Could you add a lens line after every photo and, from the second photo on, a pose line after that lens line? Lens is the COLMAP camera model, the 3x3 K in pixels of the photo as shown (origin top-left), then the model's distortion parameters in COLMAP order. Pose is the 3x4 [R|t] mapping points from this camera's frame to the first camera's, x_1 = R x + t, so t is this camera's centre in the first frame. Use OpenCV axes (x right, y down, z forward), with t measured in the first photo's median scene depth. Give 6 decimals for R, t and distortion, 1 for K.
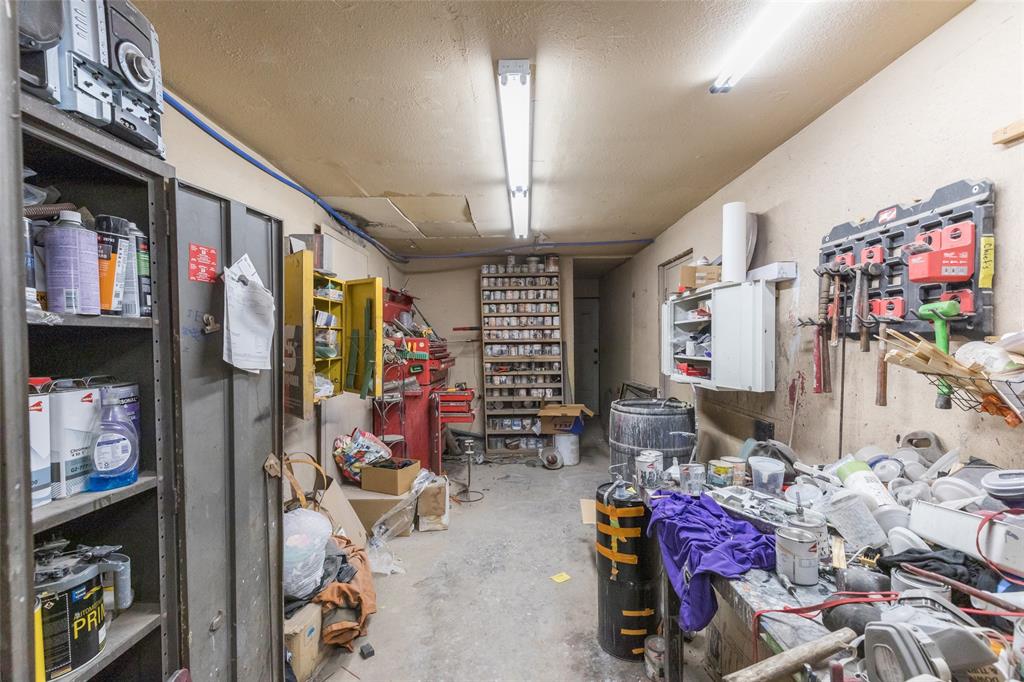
lens RADIAL K [[468.5, 0, 509.1], [0, 468.5, 346.8], [0, 0, 1]] dist [0.010489, -0.003266]
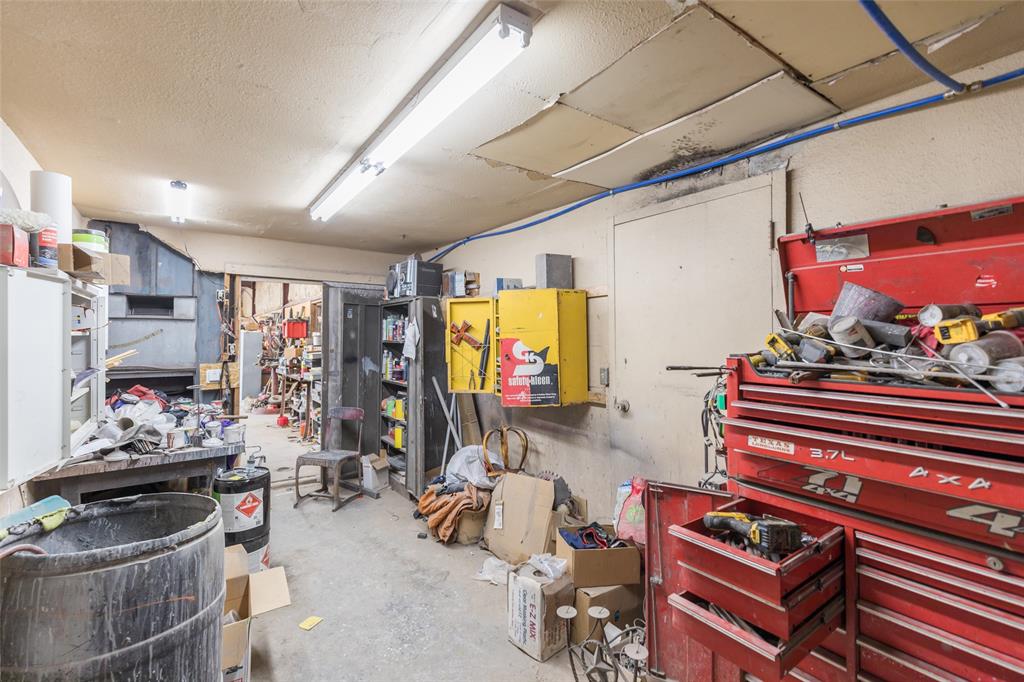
lens RADIAL K [[468.5, 0, 507.0], [0, 468.5, 333.6], [0, 0, 1]] dist [0.010489, -0.003266]
pose [[-0.812649, -0.003780, -0.582742, 0.323824], [-0.004607, 0.999989, -0.000062, -0.052729], [0.582736, 0.002634, -0.812657, 1.918241]]
